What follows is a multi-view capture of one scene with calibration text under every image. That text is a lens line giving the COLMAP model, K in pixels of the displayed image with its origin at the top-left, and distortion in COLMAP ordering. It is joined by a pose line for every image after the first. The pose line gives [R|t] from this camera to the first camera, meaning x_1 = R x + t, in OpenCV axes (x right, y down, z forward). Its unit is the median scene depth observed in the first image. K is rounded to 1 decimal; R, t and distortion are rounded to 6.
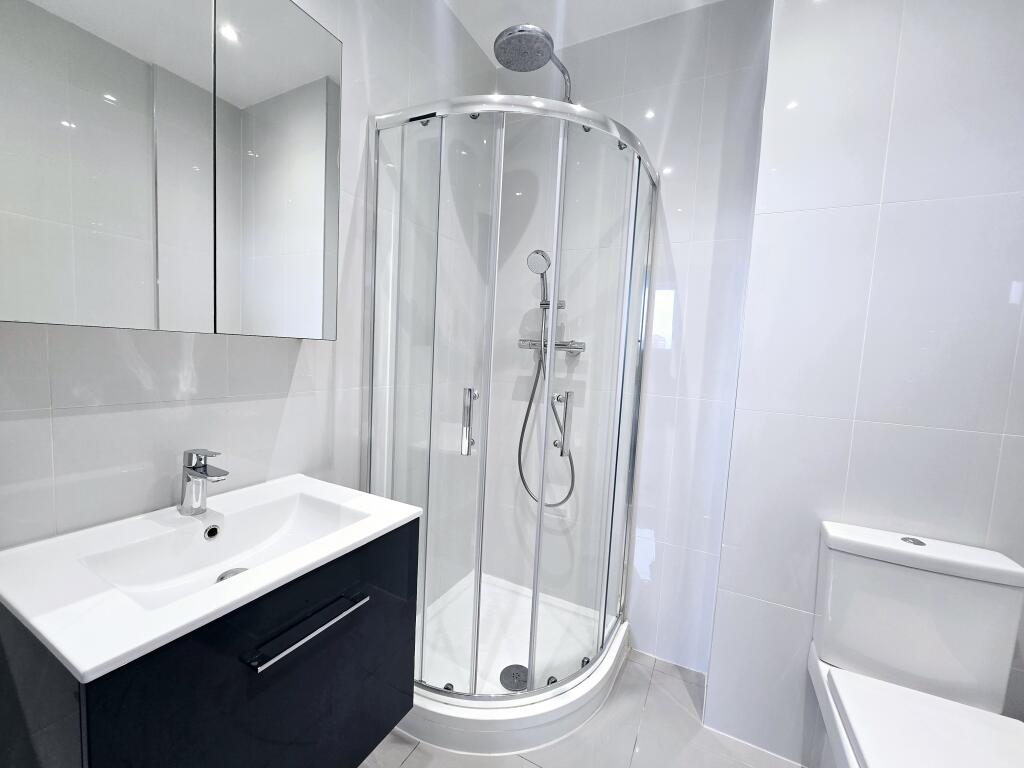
lens RADIAL K [[414.6, 0, 517.9], [0, 414.6, 387.0], [0, 0, 1]] dist [0.000717, -0.000013]
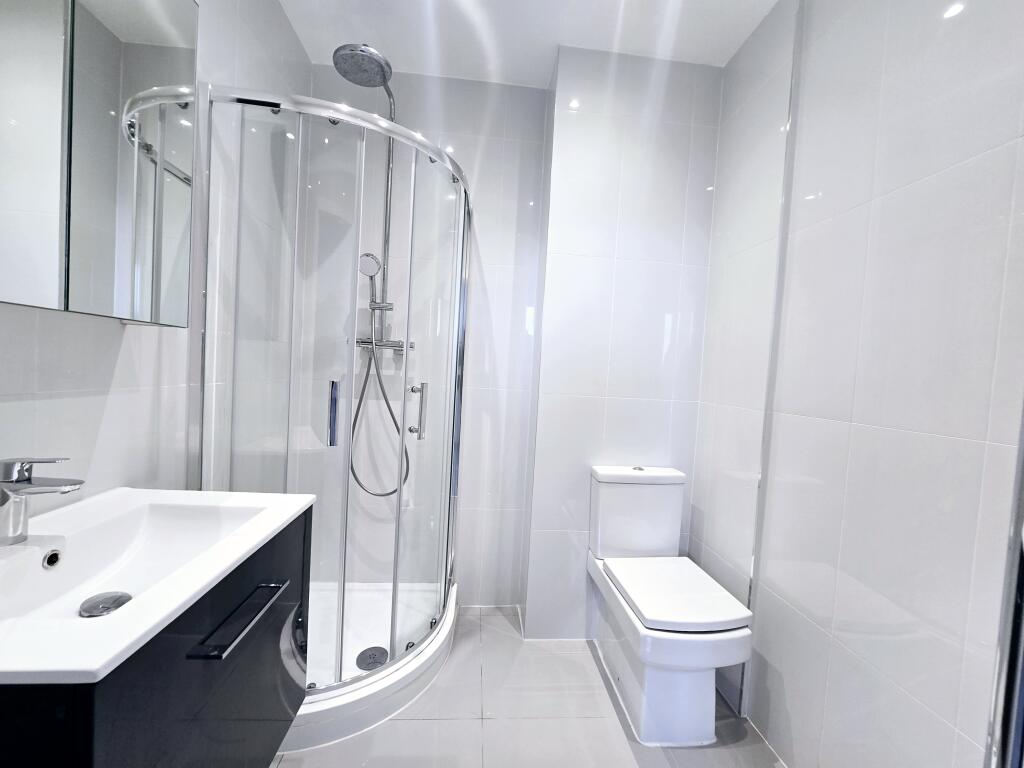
lens RADIAL K [[414.6, 0, 510.7], [0, 414.6, 387.0], [0, 0, 1]] dist [0.000717, -0.000013]
pose [[0.848902, -0.027049, 0.527858, -0.261821], [0.035406, 0.999357, -0.005730, 0.035830], [-0.527364, 0.023554, 0.849313, -0.098958]]
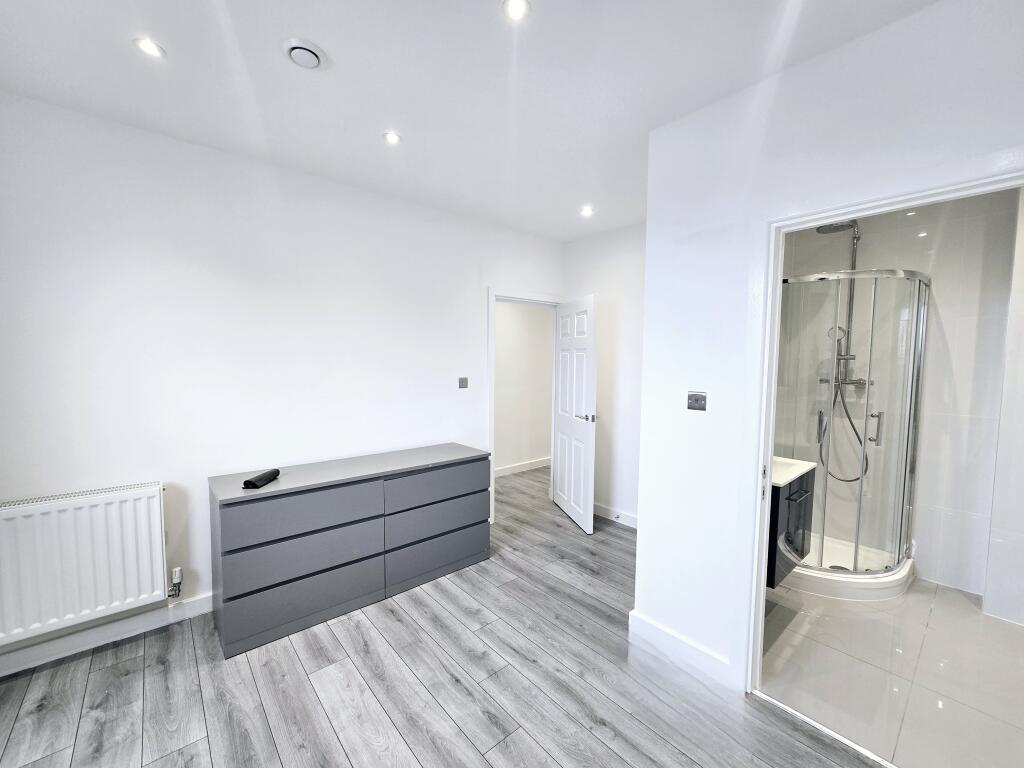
lens RADIAL K [[414.6, 0, 512.4], [0, 414.6, 385.3], [0, 0, 1]] dist [0.000717, -0.000013]
pose [[0.925820, -0.021412, -0.377357, -0.678855], [0.011029, 0.999499, -0.029655, -0.069151], [0.377803, 0.023294, 0.925593, -1.326655]]
